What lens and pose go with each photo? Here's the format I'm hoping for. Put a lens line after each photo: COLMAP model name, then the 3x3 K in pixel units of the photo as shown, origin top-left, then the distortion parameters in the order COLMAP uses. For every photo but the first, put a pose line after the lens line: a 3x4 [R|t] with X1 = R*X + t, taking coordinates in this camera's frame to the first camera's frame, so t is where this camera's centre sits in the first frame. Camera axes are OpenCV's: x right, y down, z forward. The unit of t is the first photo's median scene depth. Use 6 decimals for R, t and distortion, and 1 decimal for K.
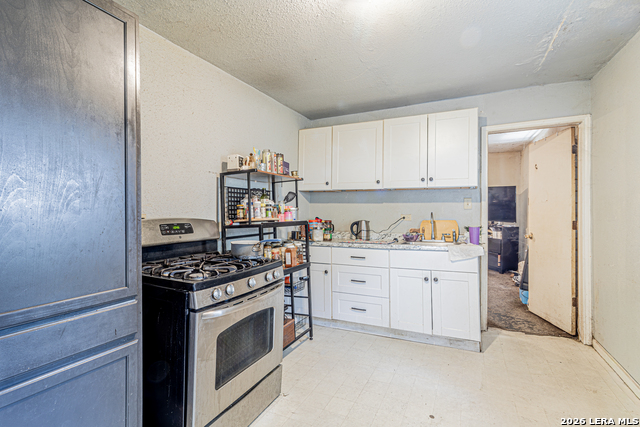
lens RADIAL K [[299.6, 0, 323.2], [0, 299.6, 205.8], [0, 0, 1]] dist [0.001543, 0.000425]
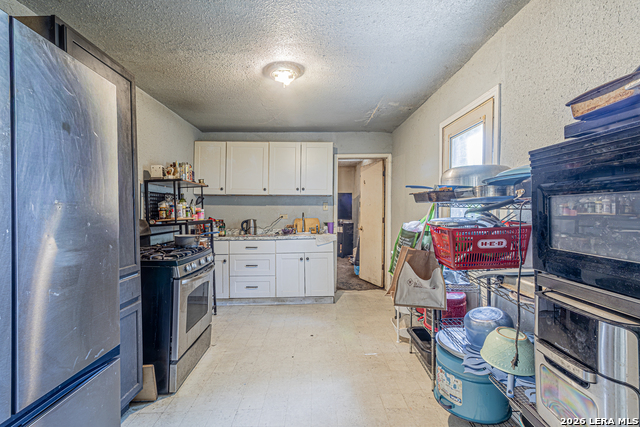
lens RADIAL K [[299.6, 0, 323.2], [0, 299.6, 205.8], [0, 0, 1]] dist [0.001543, 0.000425]
pose [[0.886171, 0.007586, 0.463297, -0.210545], [-0.007895, 0.999968, -0.001272, -0.009498], [-0.463291, -0.002531, 0.886202, -0.295372]]
